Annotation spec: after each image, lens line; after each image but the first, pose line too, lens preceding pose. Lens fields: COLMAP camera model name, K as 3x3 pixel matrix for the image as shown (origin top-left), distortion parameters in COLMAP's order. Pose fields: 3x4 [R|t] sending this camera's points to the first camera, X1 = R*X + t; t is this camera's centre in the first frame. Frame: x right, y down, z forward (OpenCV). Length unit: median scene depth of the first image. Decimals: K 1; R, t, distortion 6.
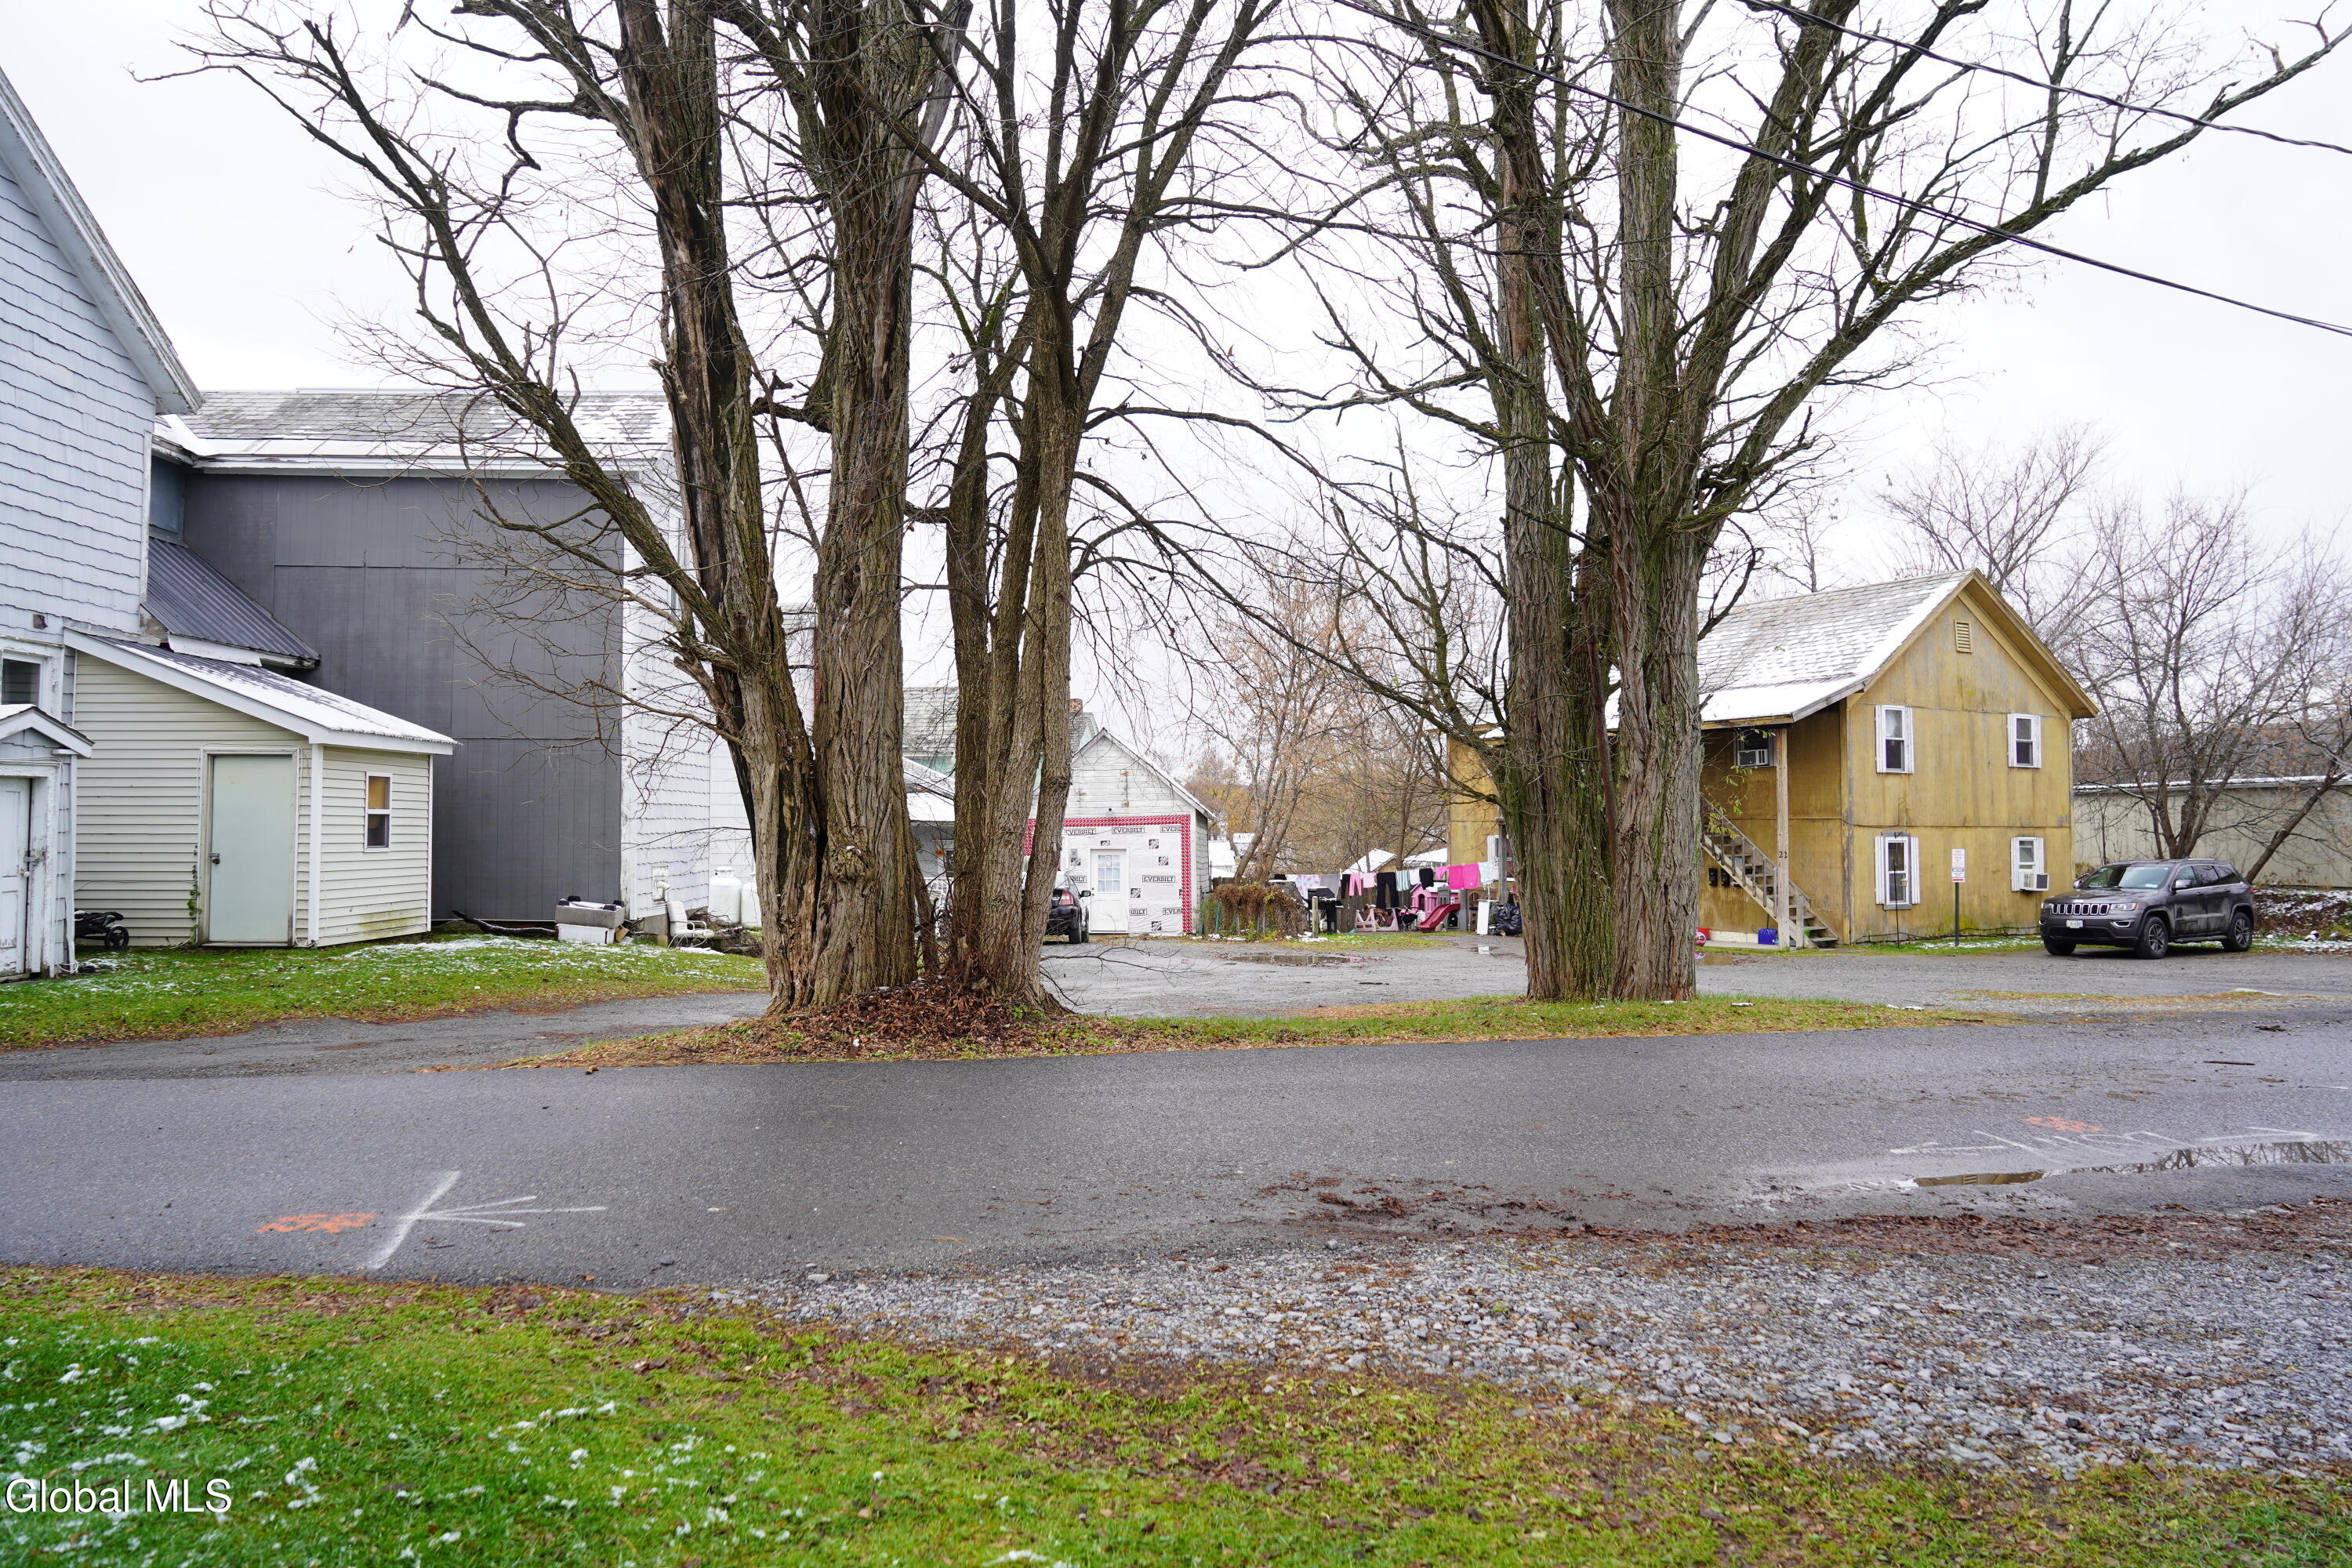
lens RADIAL K [[1579.6, 0, 1176.0], [0, 1579.6, 784.0], [0, 0, 1]] dist [-0.049131, 0.001078]
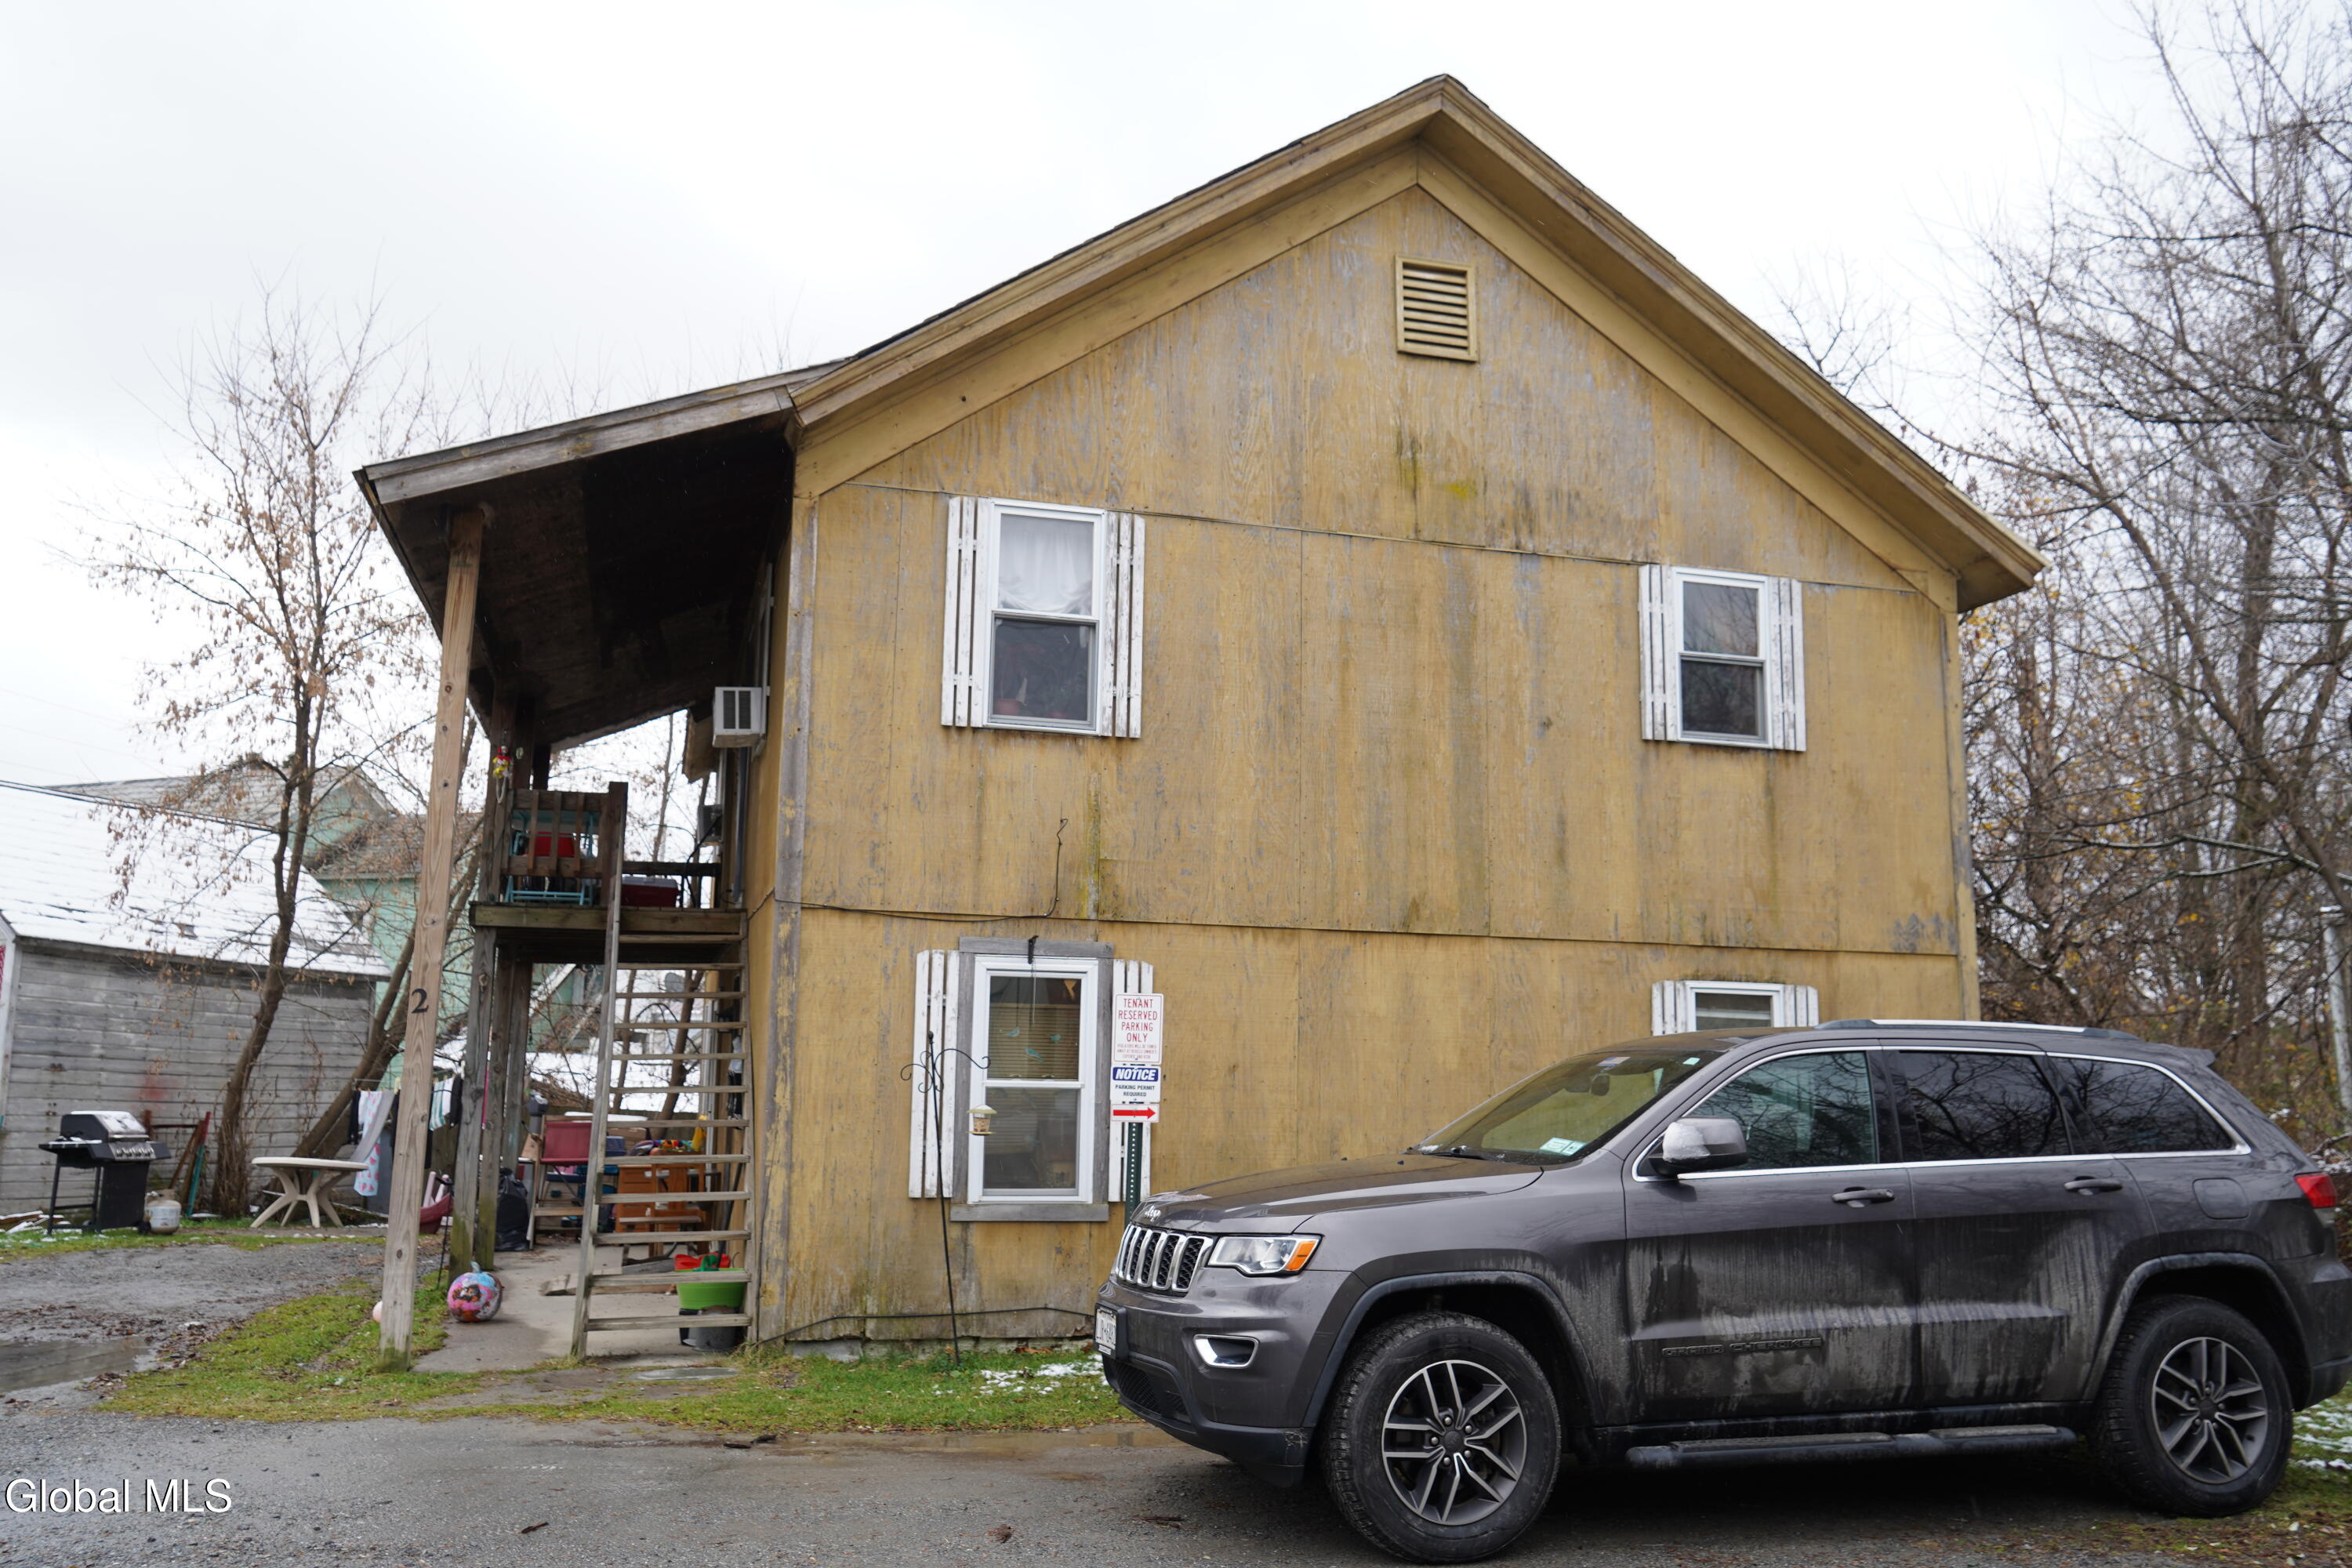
lens RADIAL K [[1968.2, 0, 1176.0], [0, 1968.2, 784.0], [0, 0, 1]] dist [-0.000905, -0.001228]
pose [[0.976554, -0.017130, -0.214592, 0.546017], [-0.007908, 0.993302, -0.115276, 0.042522], [0.215129, 0.114270, 0.969877, 0.640179]]
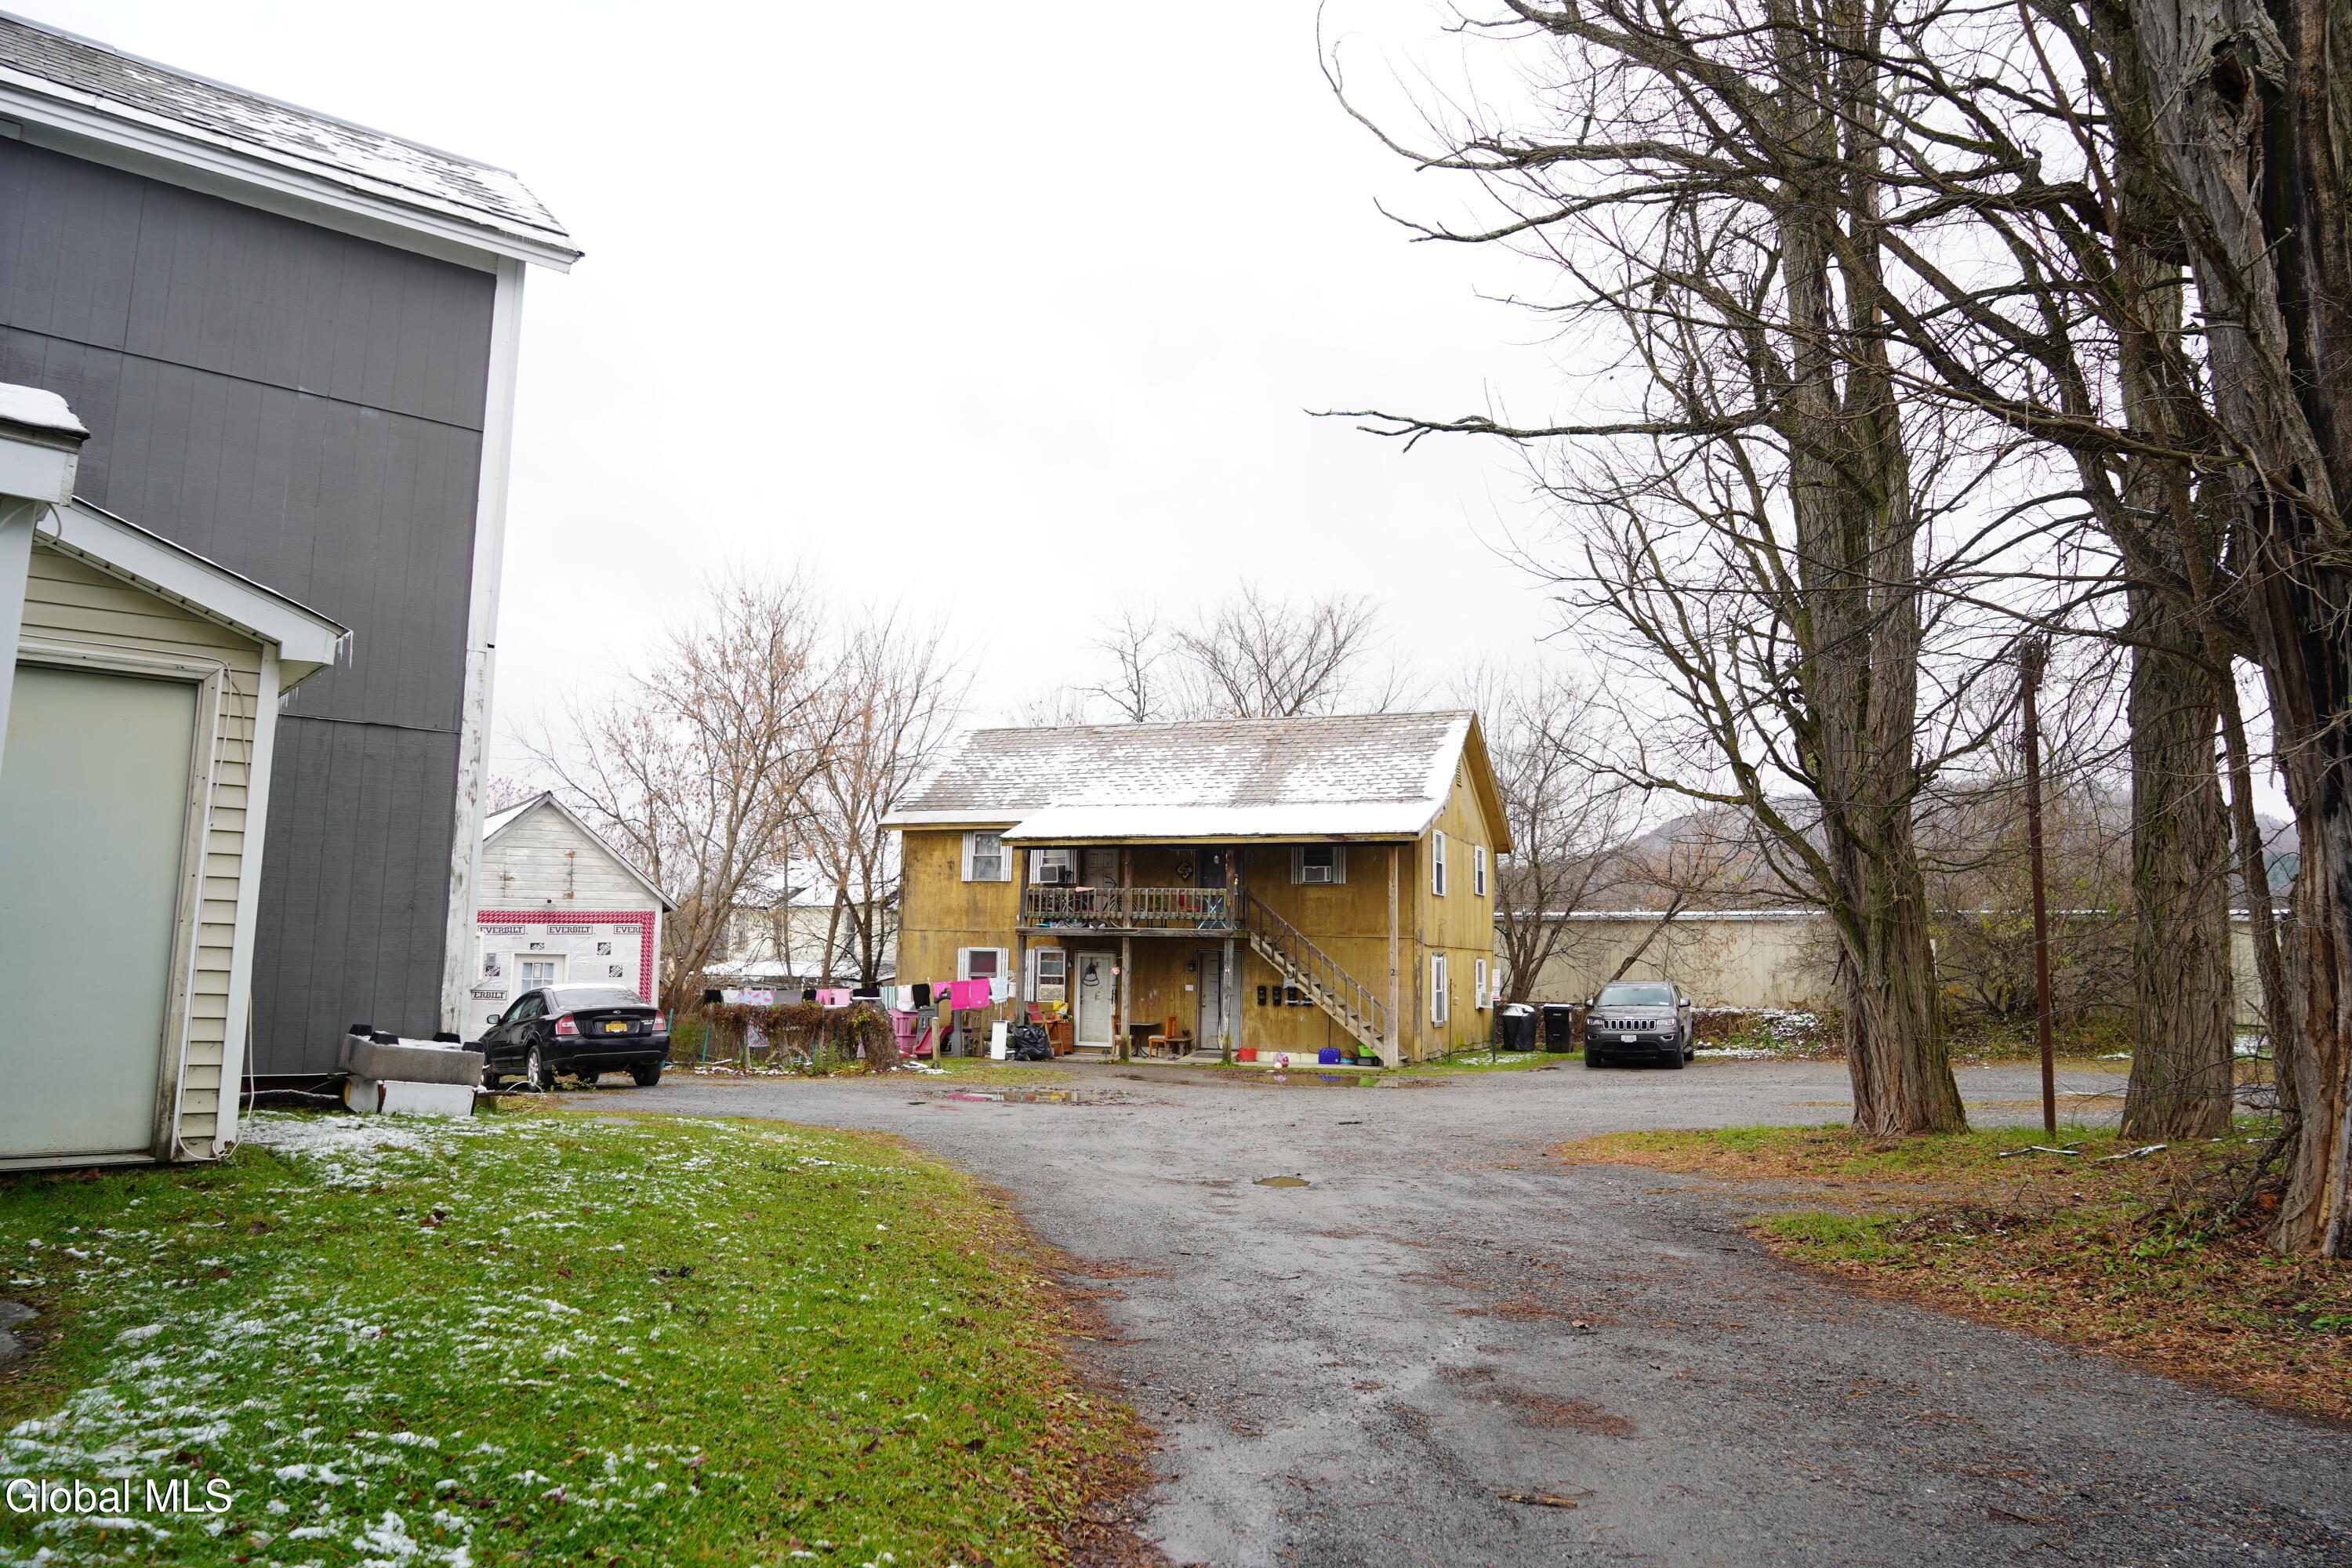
lens RADIAL K [[1579.6, 0, 1176.0], [0, 1579.6, 784.0], [0, 0, 1]] dist [-0.049131, 0.001078]
pose [[0.782015, 0.084100, 0.617559, -0.327526], [-0.037805, 0.995430, -0.087687, 0.017848], [-0.622112, 0.045225, 0.781621, 0.281871]]
